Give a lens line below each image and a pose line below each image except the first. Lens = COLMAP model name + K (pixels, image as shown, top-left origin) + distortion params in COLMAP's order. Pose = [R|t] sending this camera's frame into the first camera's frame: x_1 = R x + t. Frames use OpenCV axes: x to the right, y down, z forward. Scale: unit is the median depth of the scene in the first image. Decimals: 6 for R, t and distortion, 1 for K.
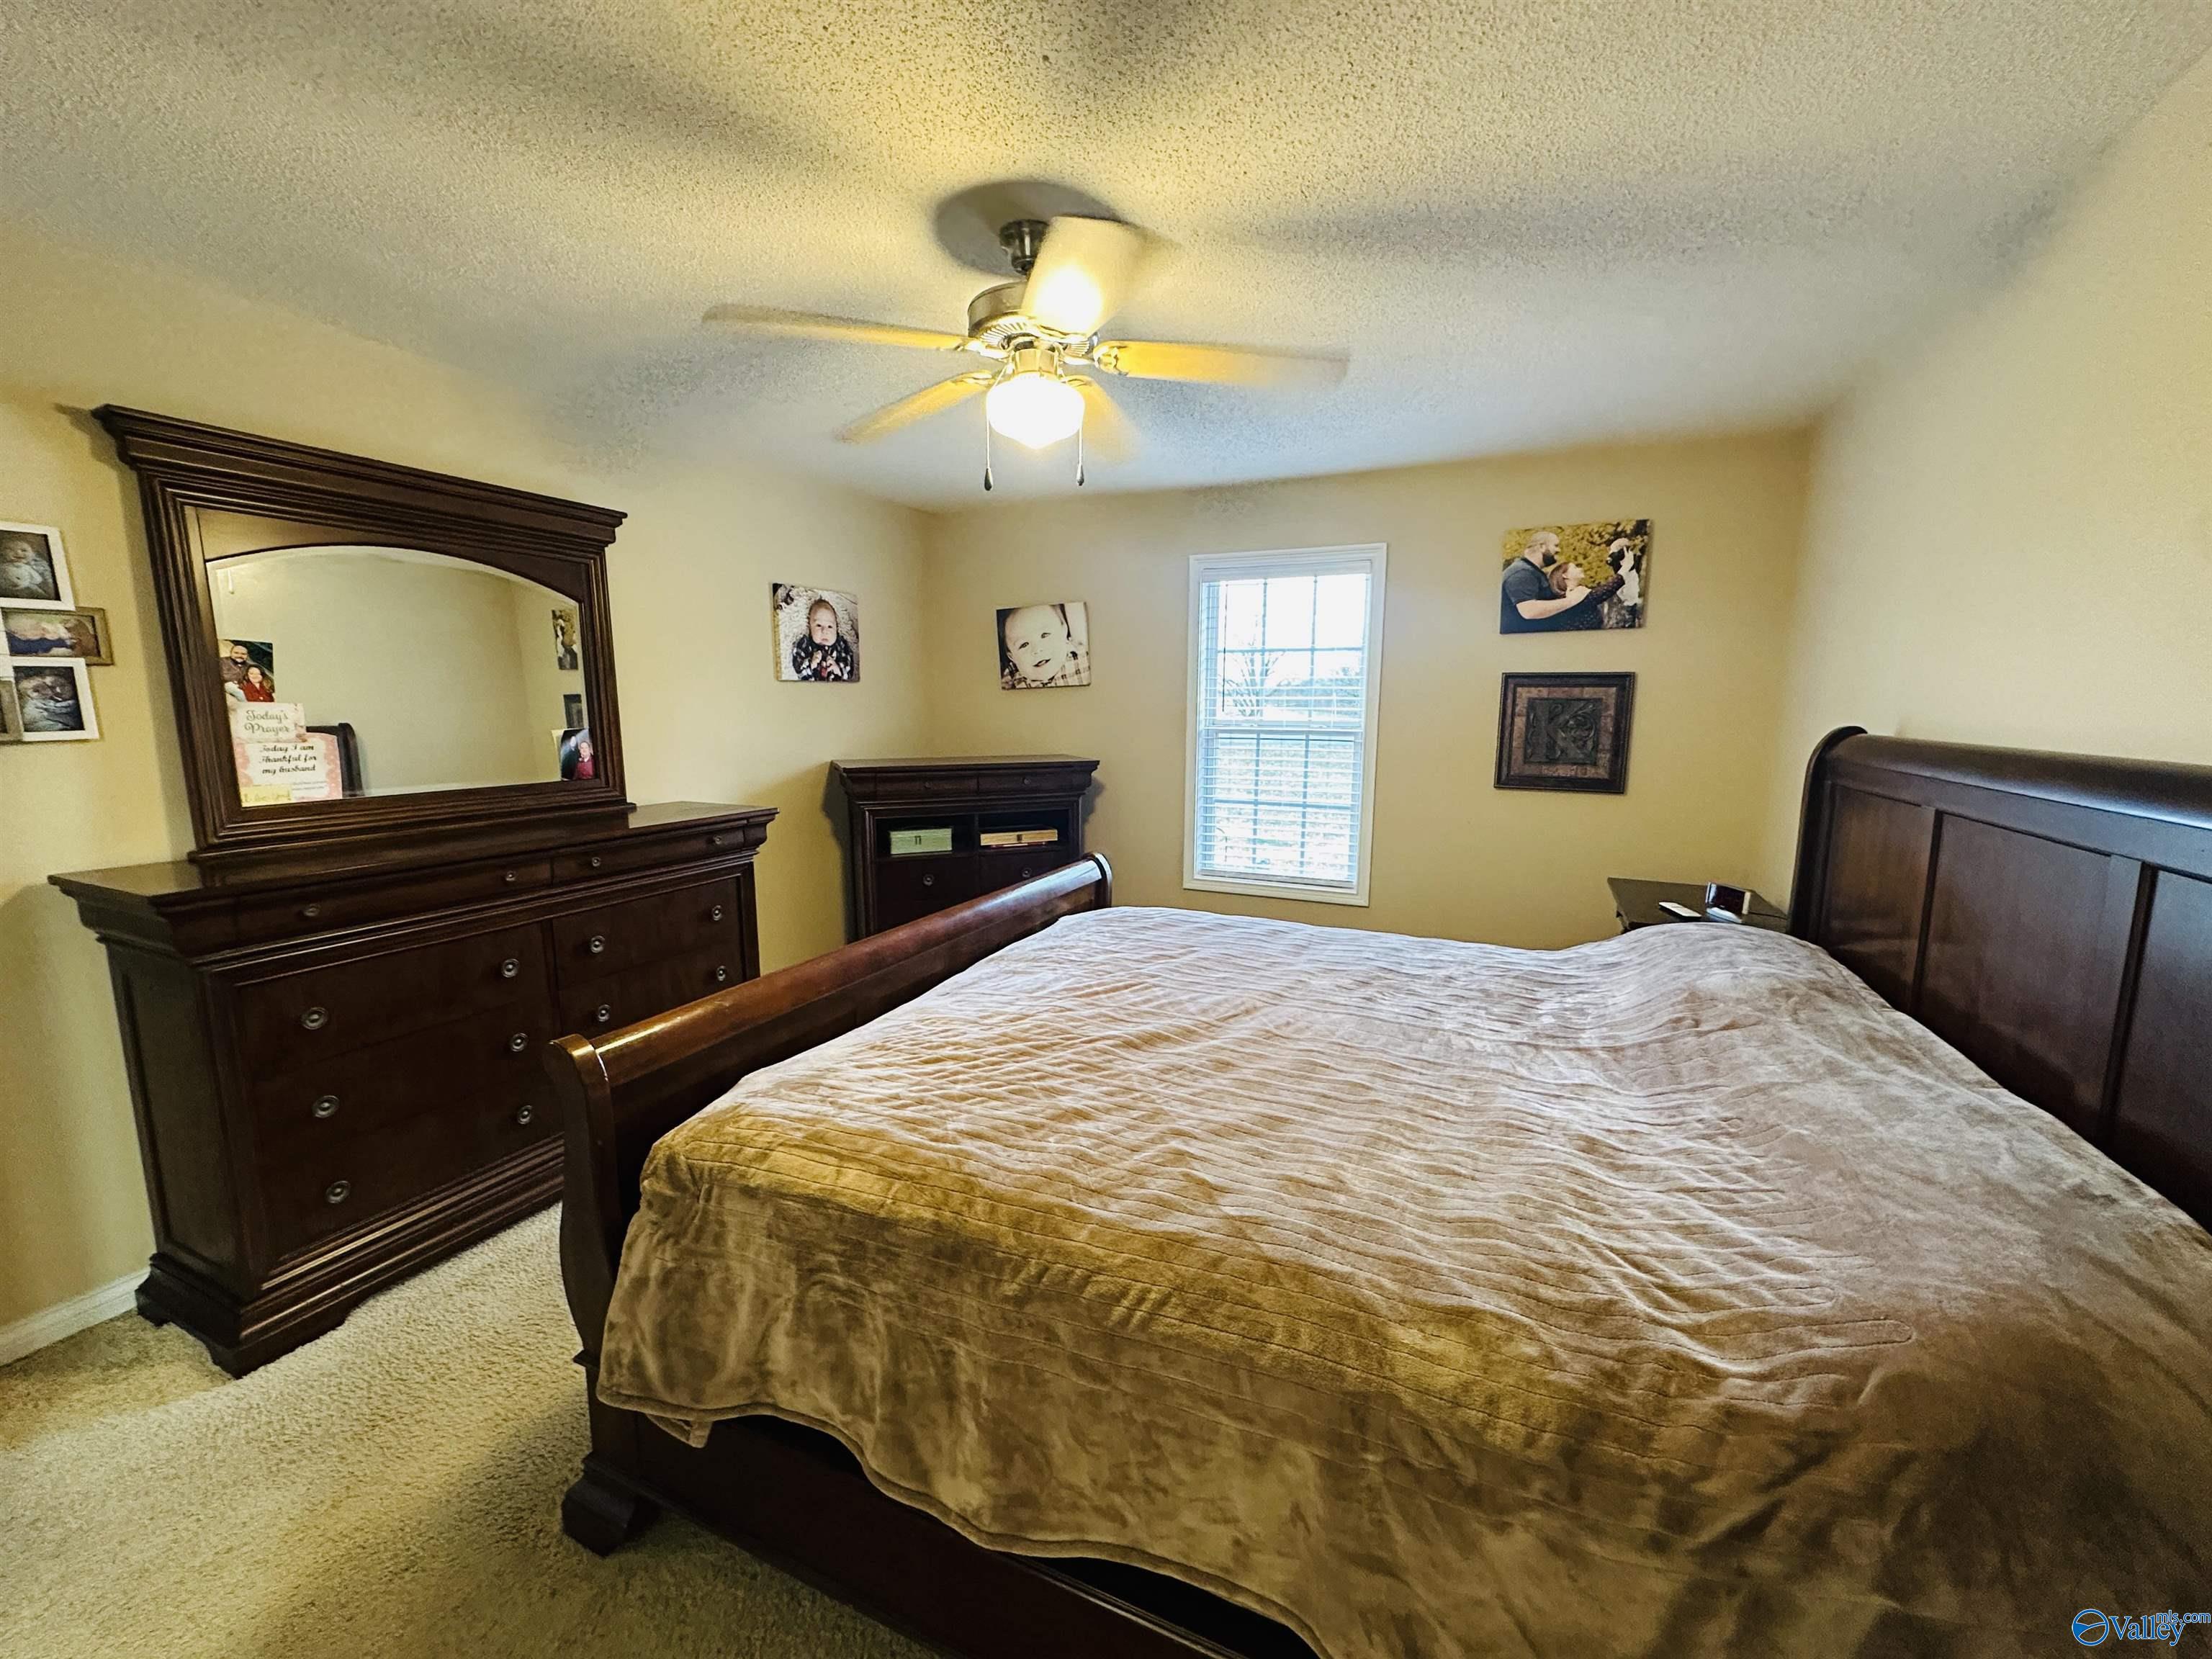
lens RADIAL K [[879.0, 0, 1106.0], [0, 879.0, 829.5], [0, 0, 1]] dist [-0.005591, 0.000120]
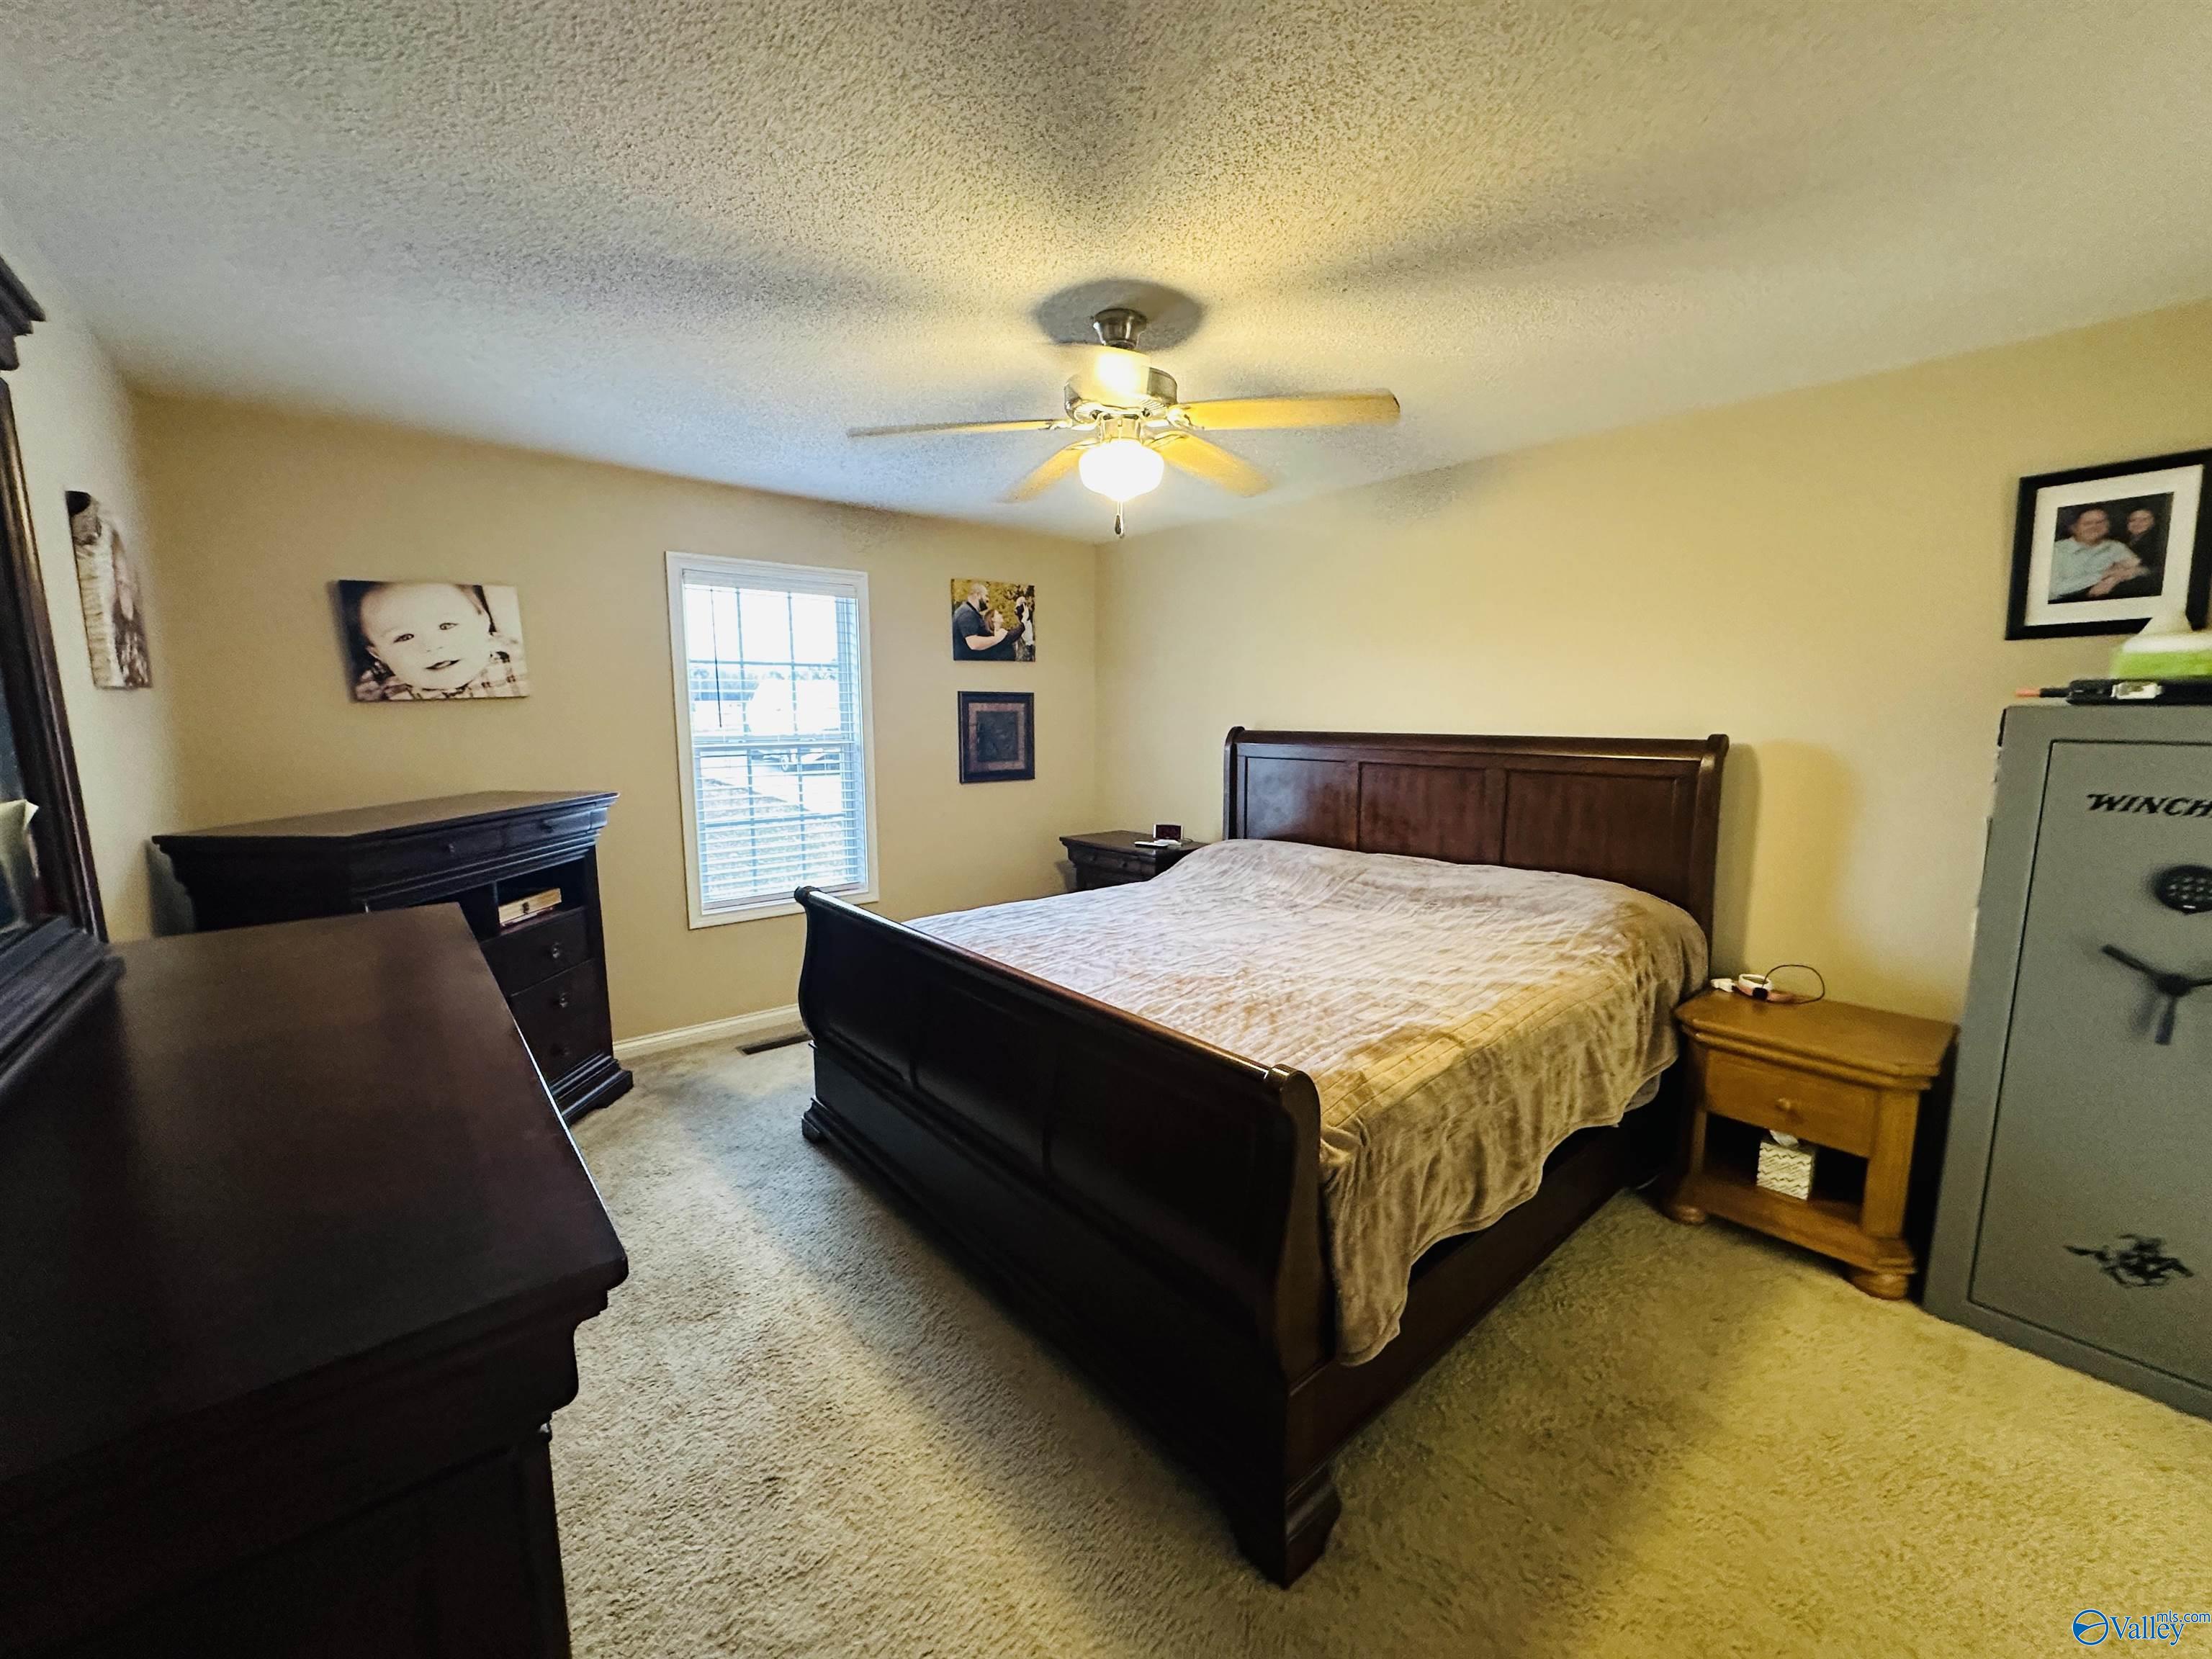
lens RADIAL K [[879.0, 0, 1106.0], [0, 879.0, 829.5], [0, 0, 1]] dist [-0.005591, 0.000120]
pose [[0.427851, -0.125926, 0.895034, -0.603997], [0.134386, 0.988103, 0.074780, -0.049117], [-0.893803, 0.088285, 0.439684, 0.277507]]
